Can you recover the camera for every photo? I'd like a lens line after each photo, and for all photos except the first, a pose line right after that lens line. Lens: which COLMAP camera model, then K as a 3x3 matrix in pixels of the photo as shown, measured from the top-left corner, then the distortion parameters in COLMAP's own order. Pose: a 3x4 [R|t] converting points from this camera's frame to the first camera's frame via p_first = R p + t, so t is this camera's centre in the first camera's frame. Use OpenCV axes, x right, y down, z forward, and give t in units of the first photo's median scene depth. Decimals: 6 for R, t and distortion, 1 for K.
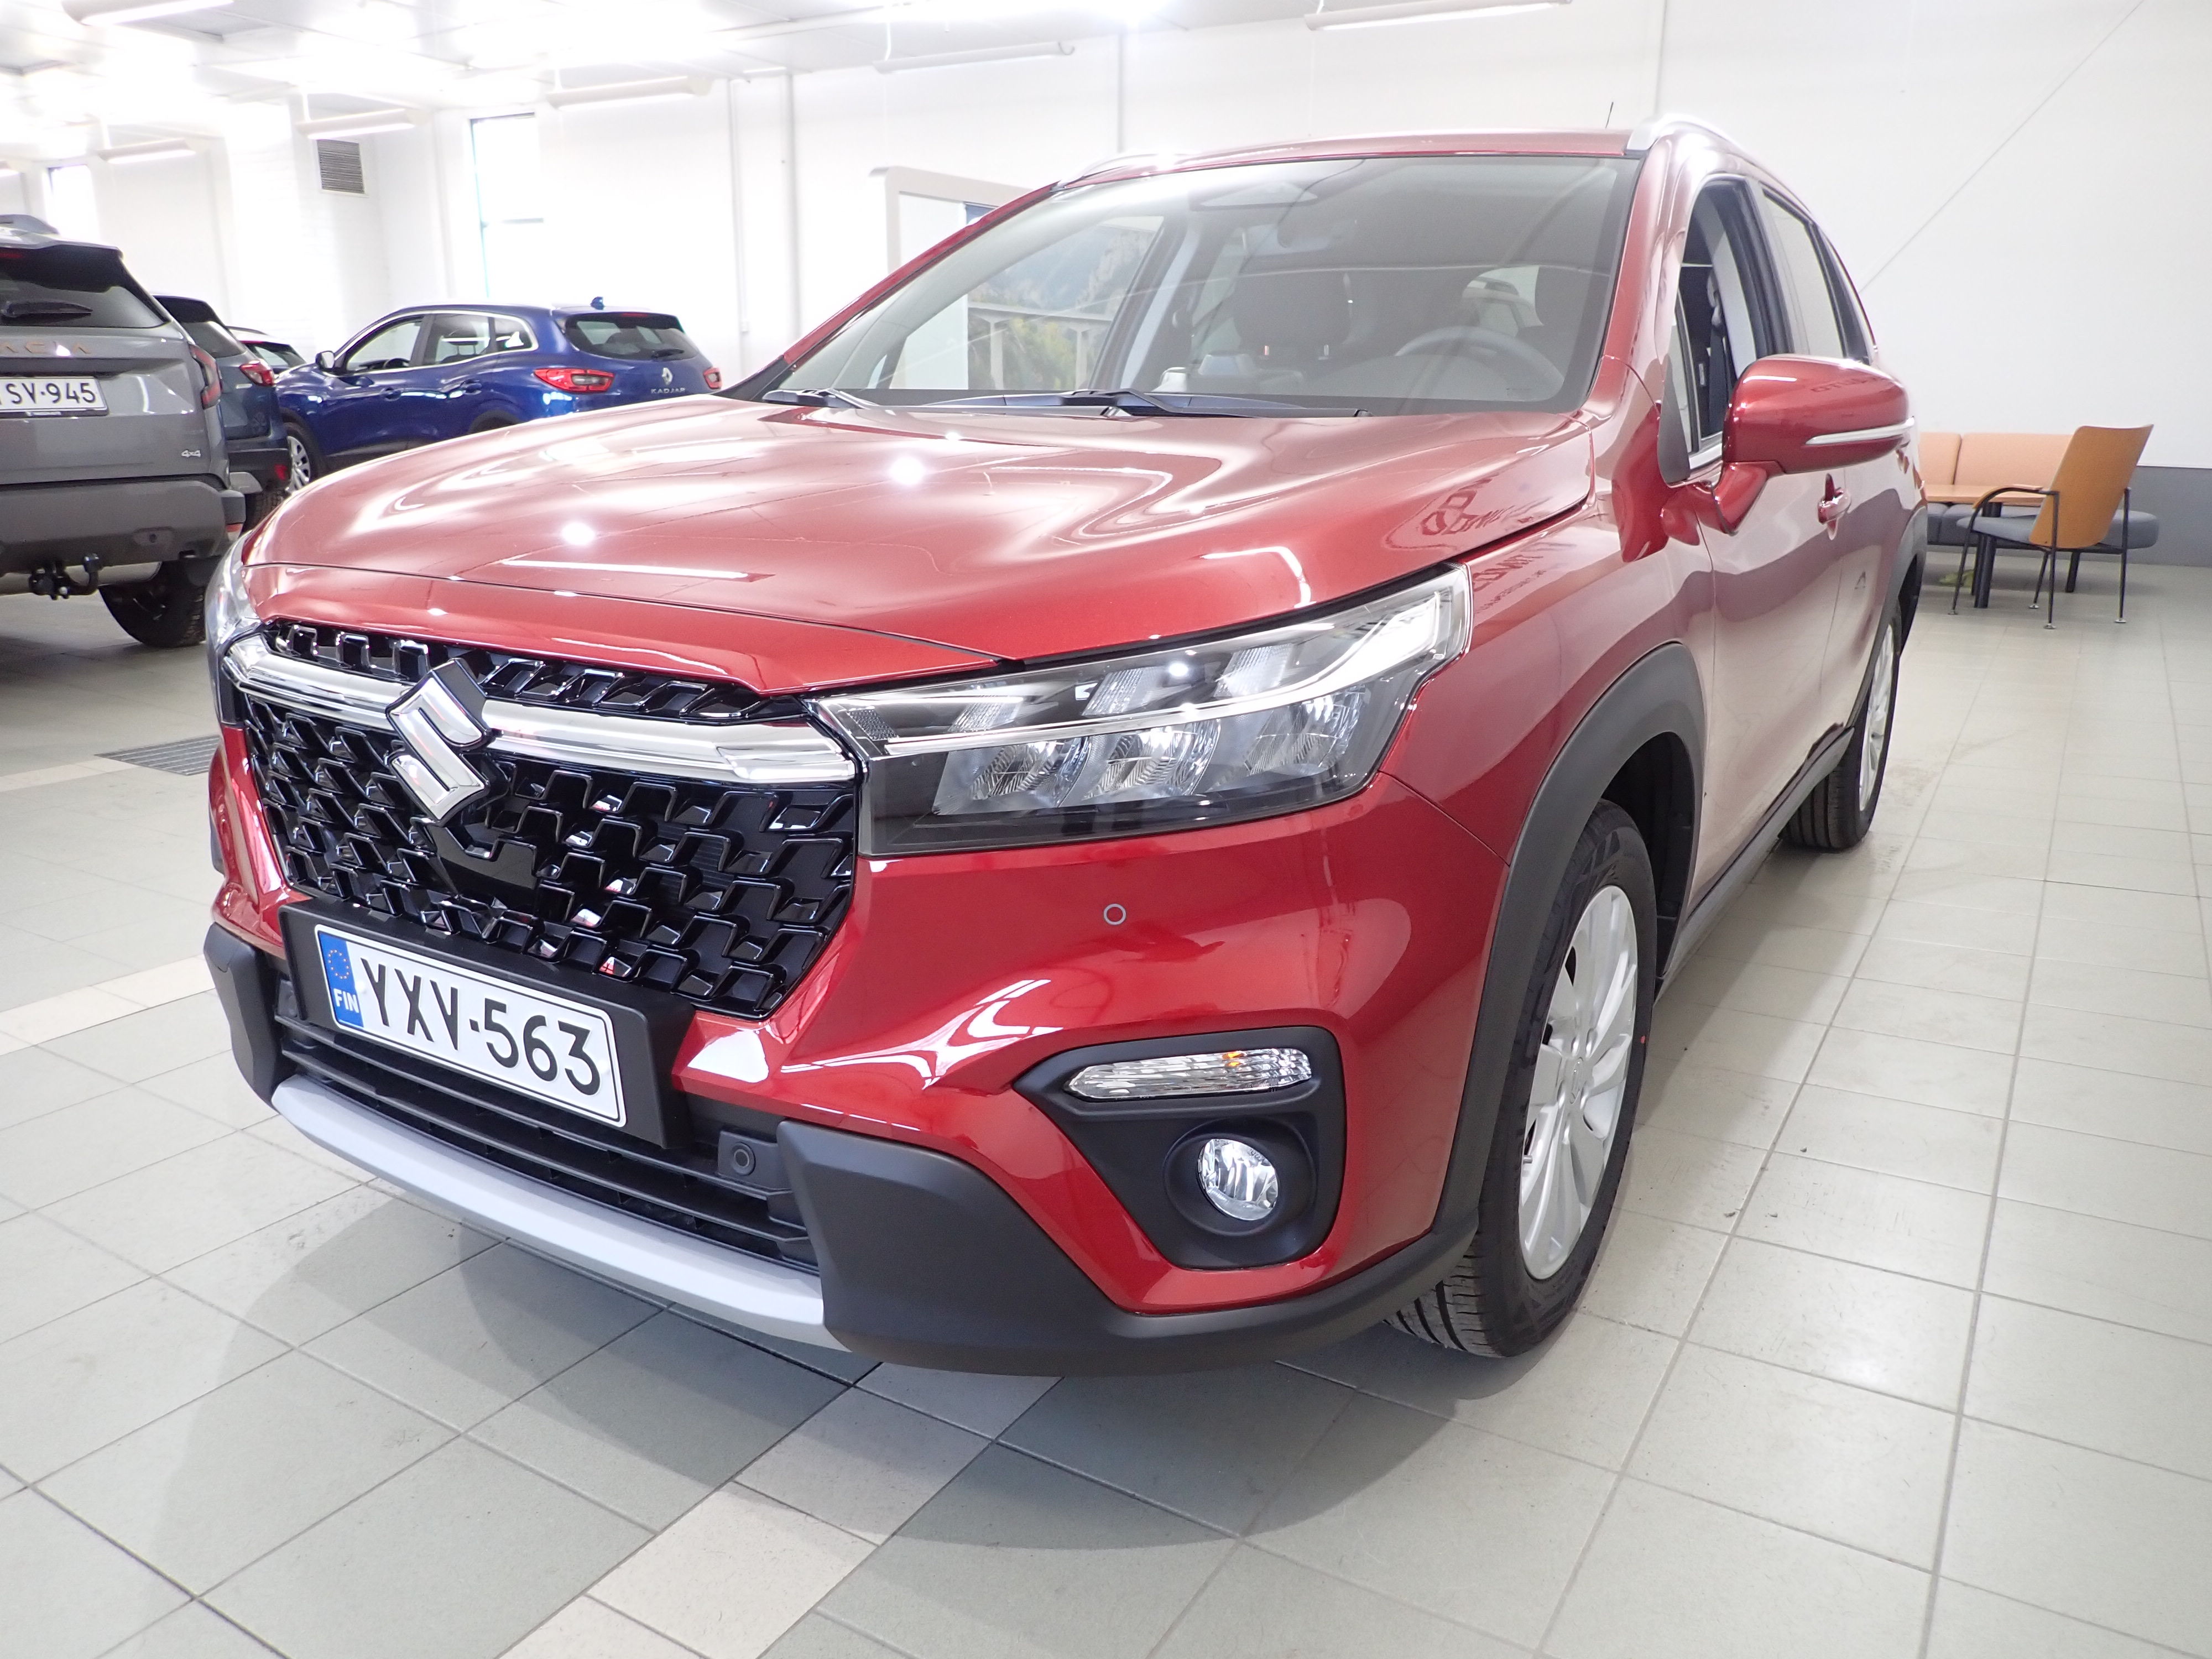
lens RADIAL K [[1625.9, 0, 1109.1], [0, 1625.9, 786.7], [0, 0, 1]] dist [-0.041010, 0.000514]
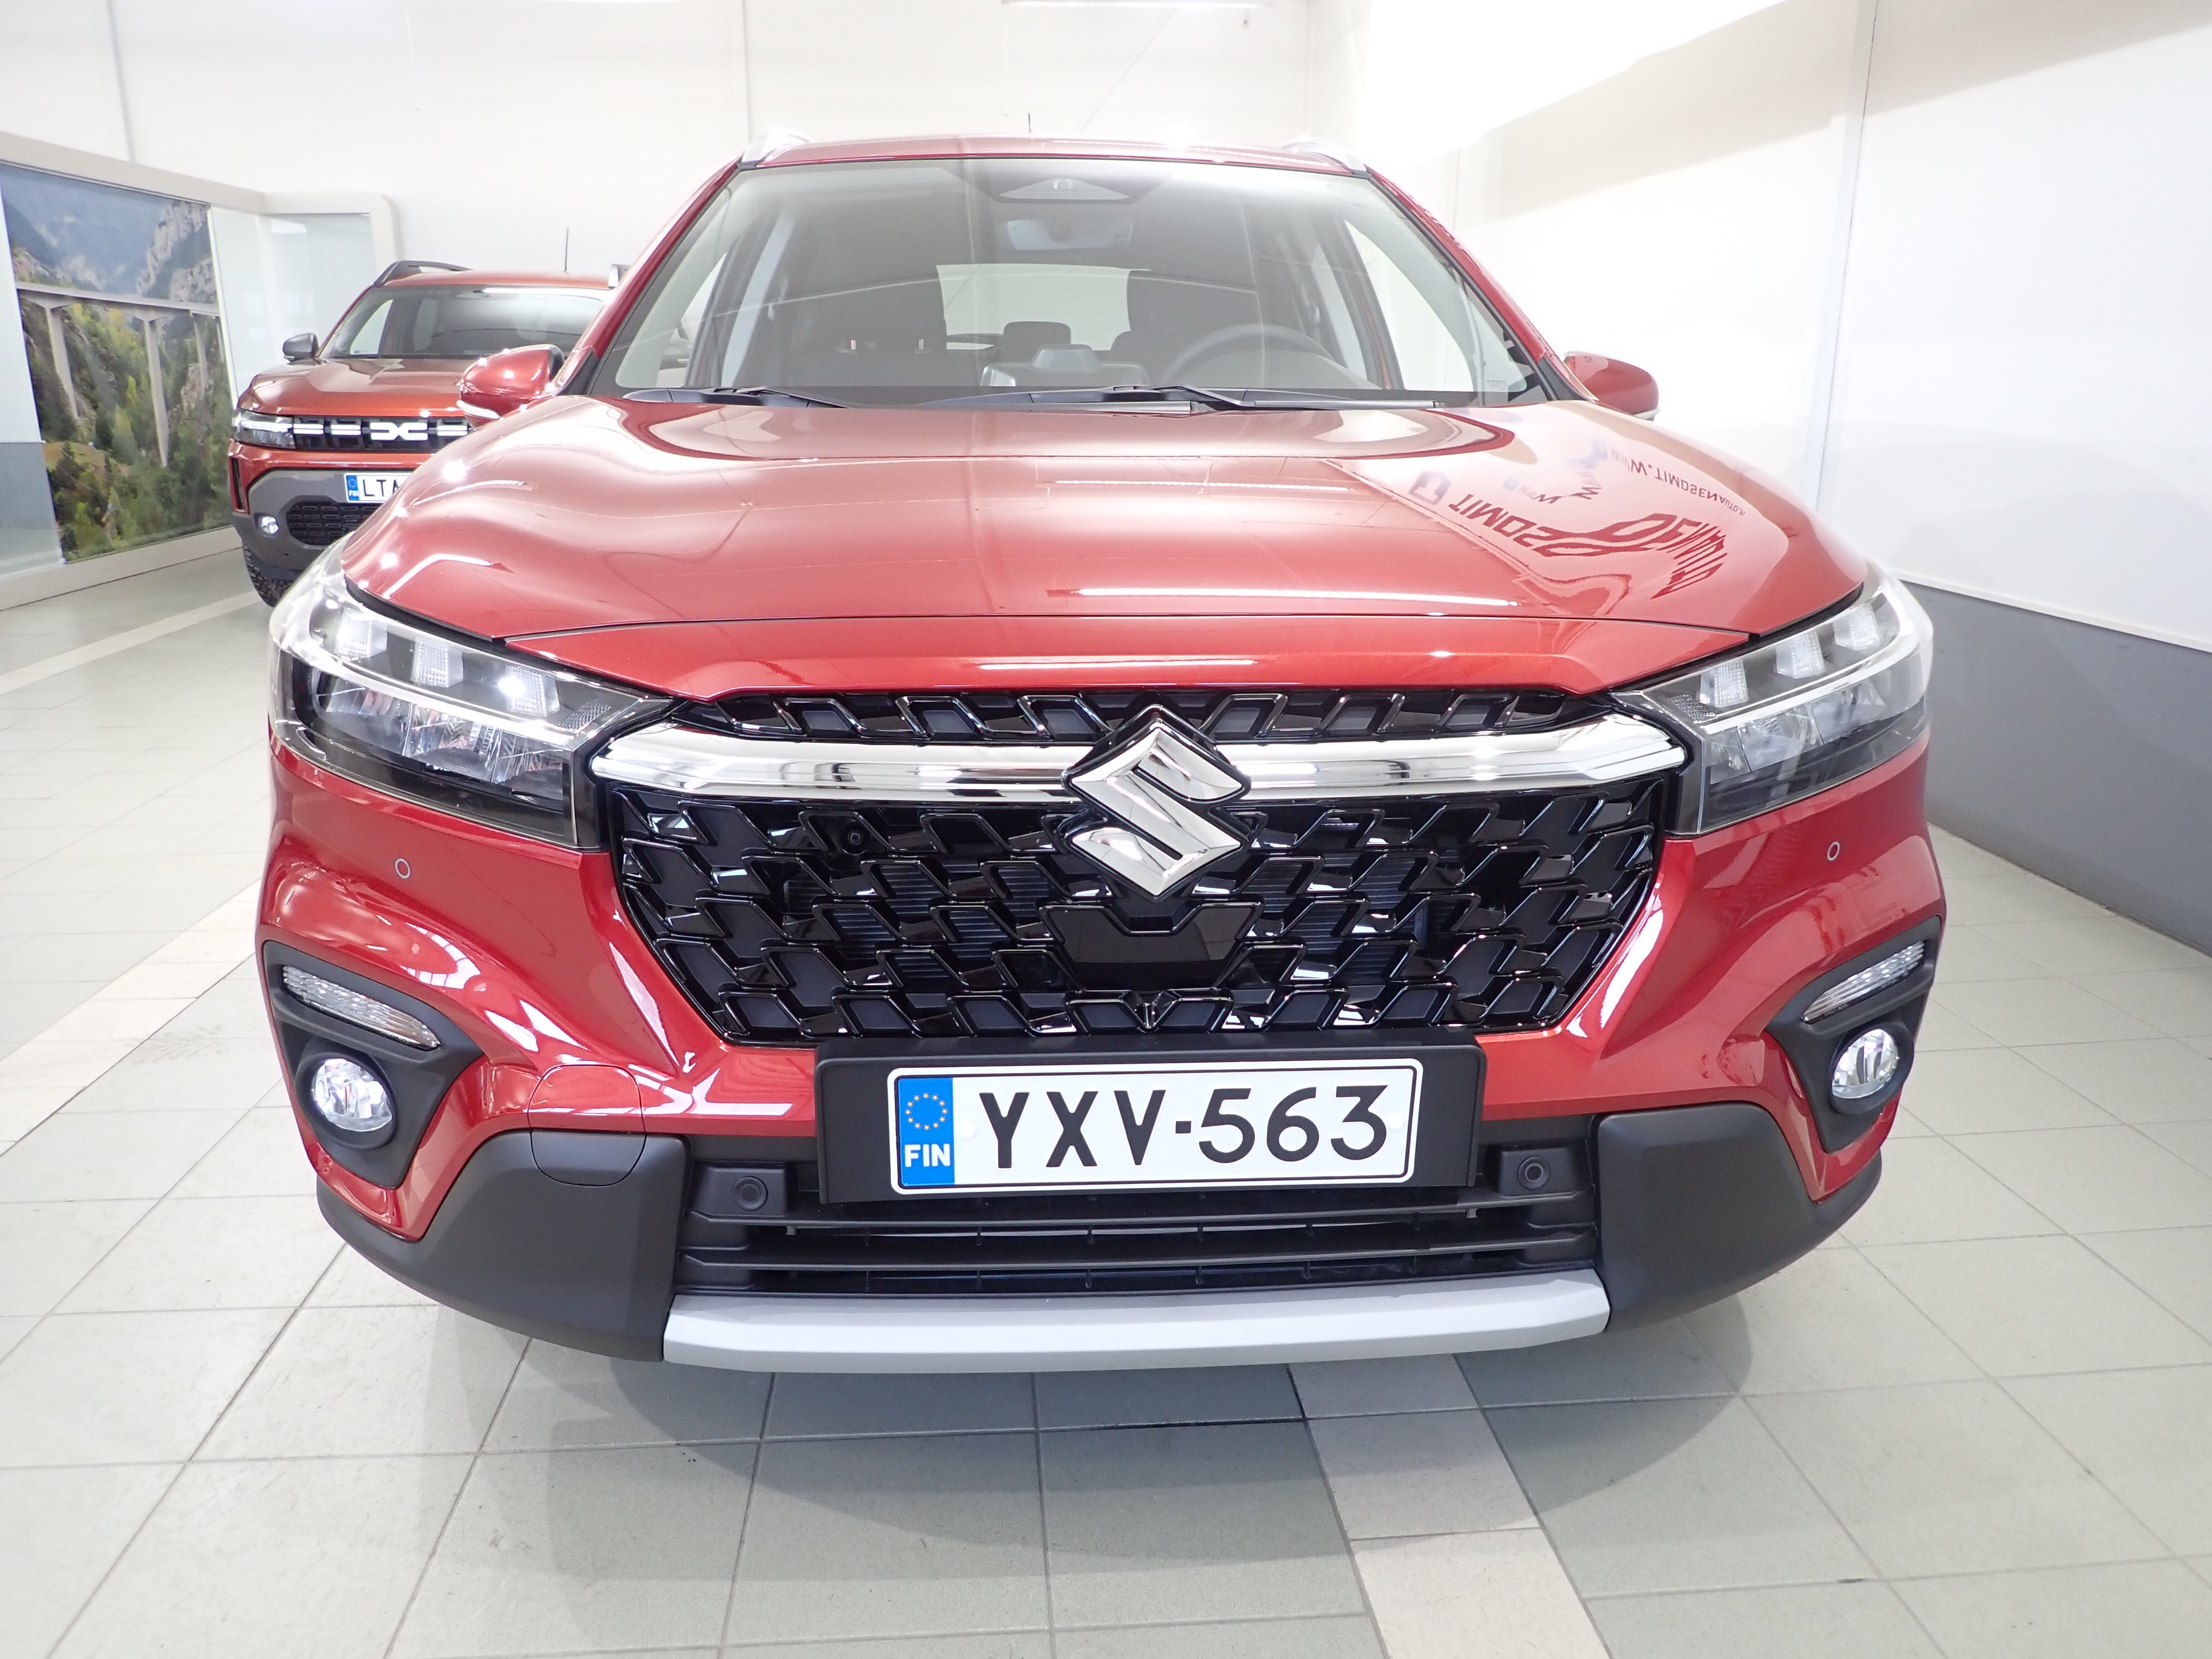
lens RADIAL K [[1633.7, 0, 1087.4], [0, 1633.7, 831.1], [0, 0, 1]] dist [-0.008768, 0.002827]
pose [[0.822075, -0.158621, 0.546838, -0.881756], [0.144090, 0.987106, 0.069716, -0.075549], [-0.550845, 0.021482, 0.834331, 0.295714]]
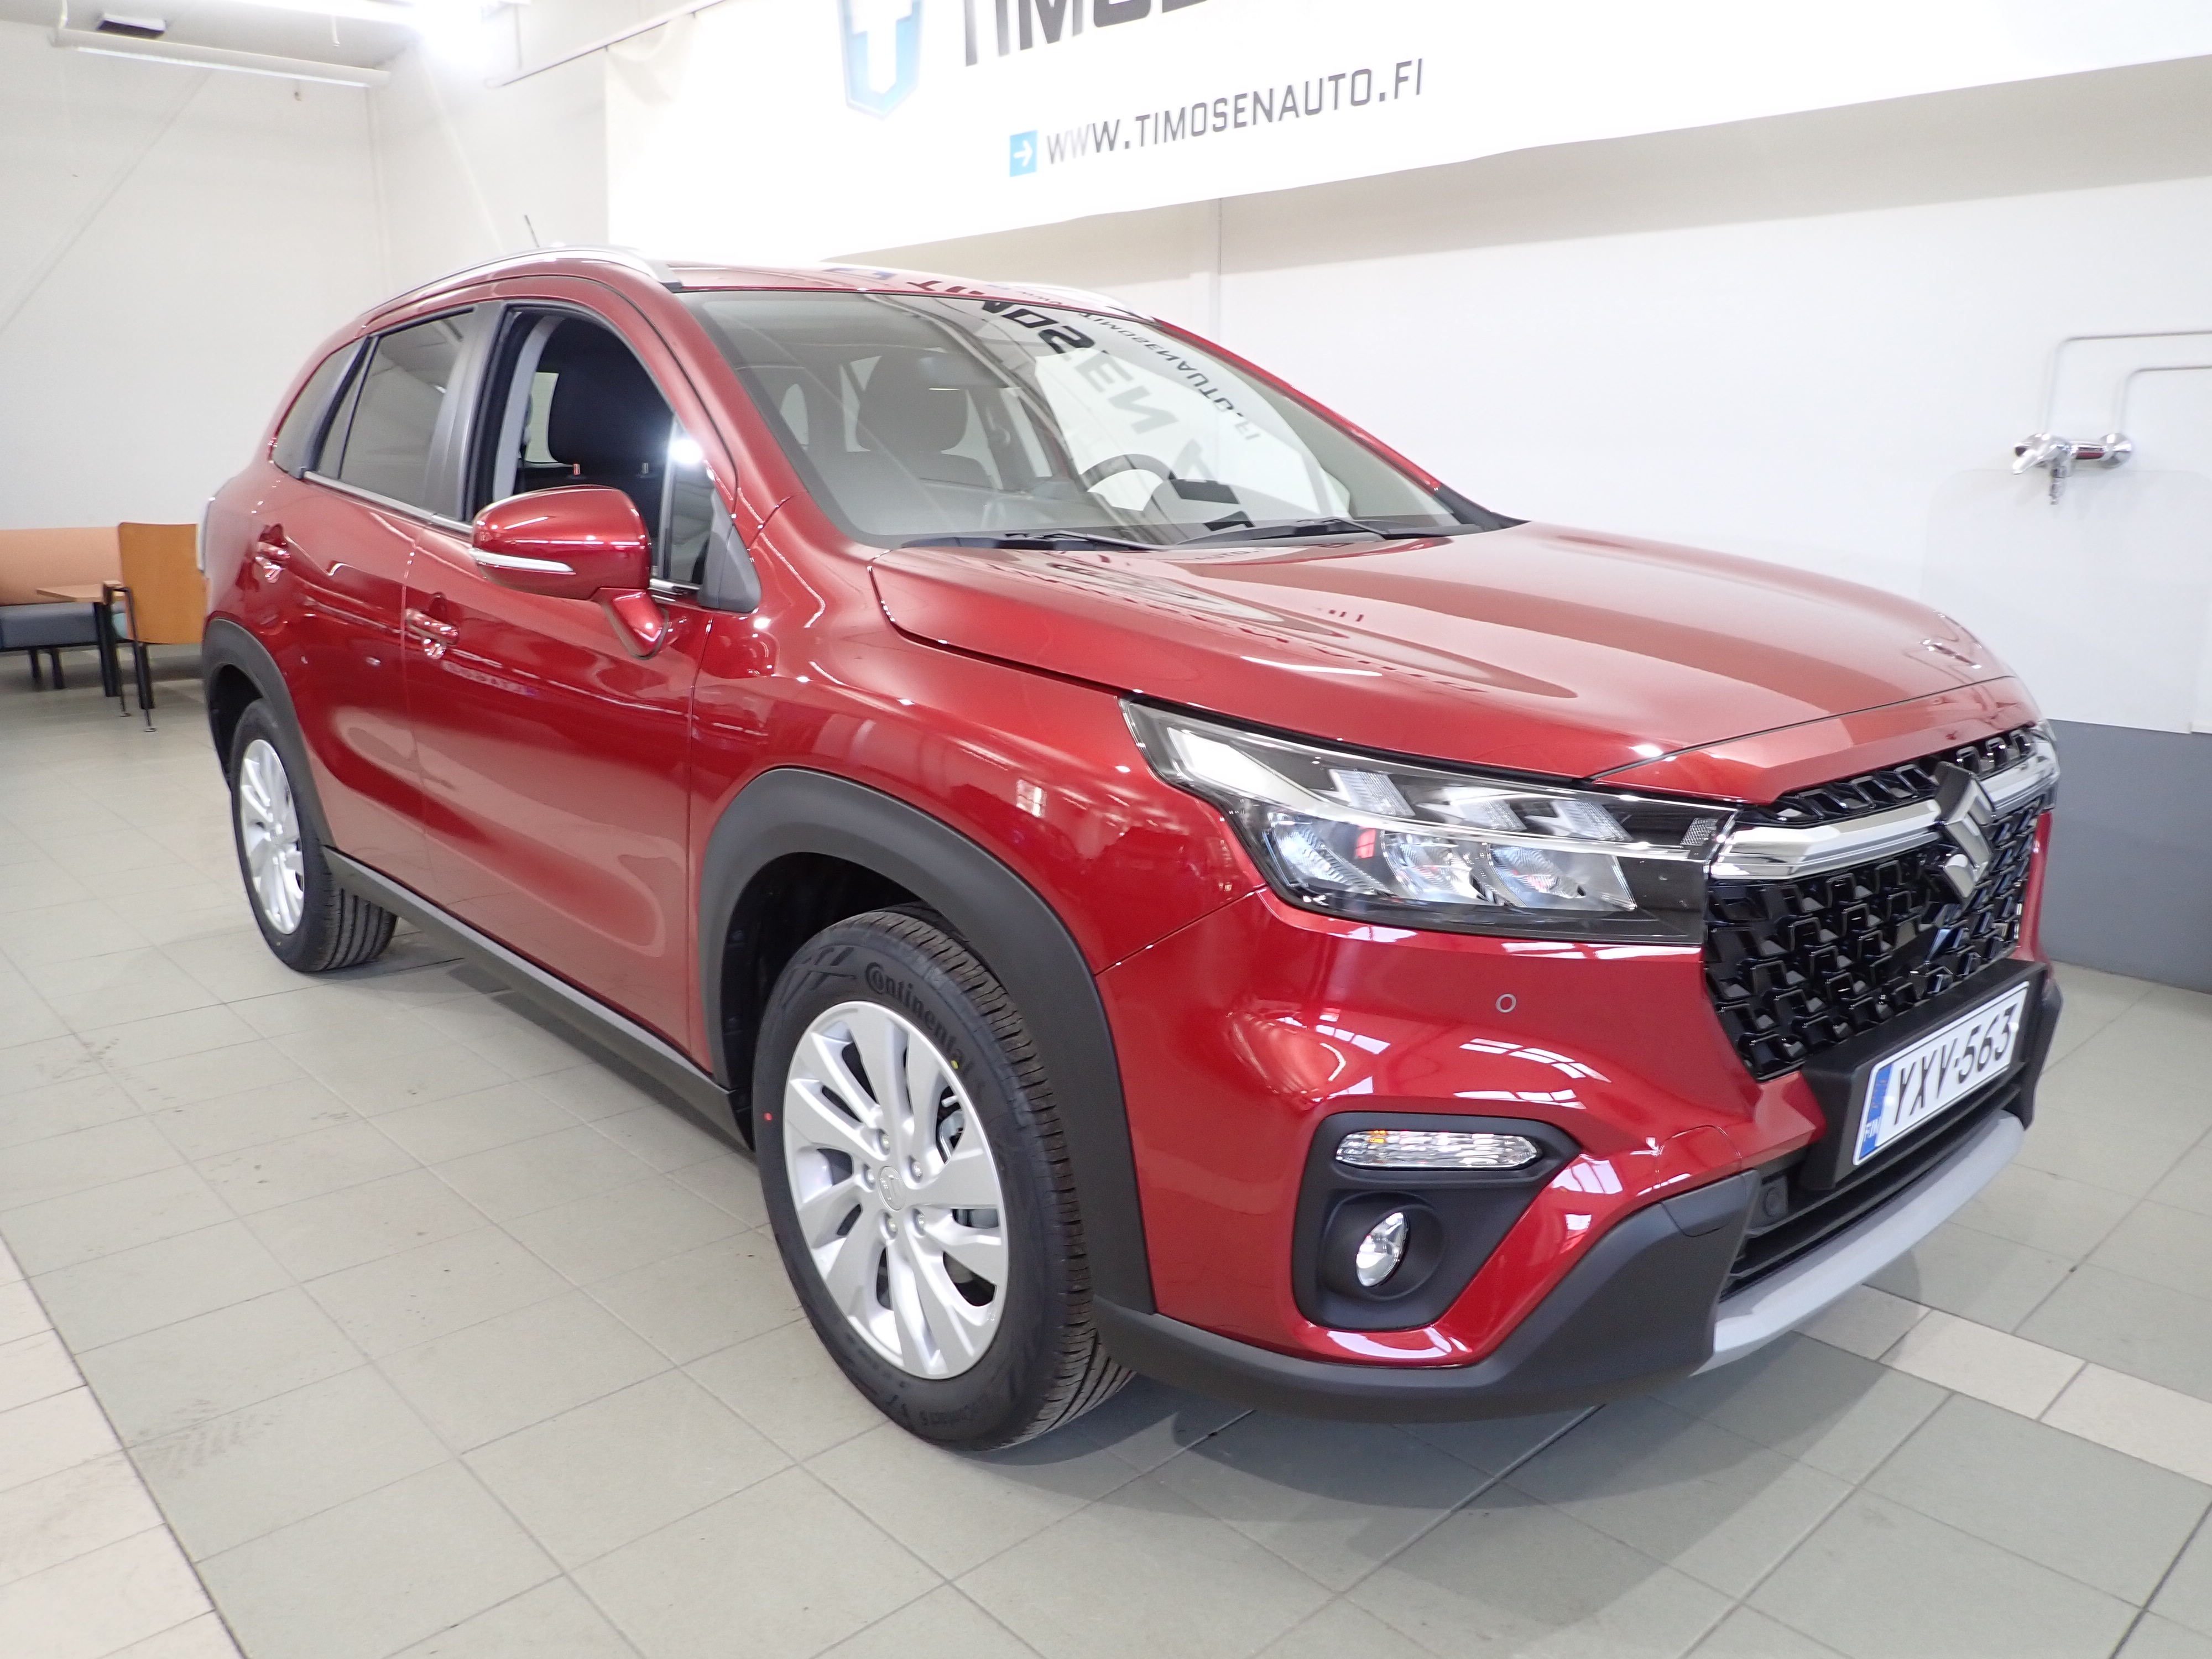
lens RADIAL K [[1633.7, 0, 1087.4], [0, 1633.7, 831.1], [0, 0, 1]] dist [-0.008768, 0.002827]
pose [[0.285435, -0.224499, 0.931733, -1.640305], [0.241672, 0.957622, 0.156701, -0.353516], [-0.927427, 0.180446, 0.327594, 1.144015]]
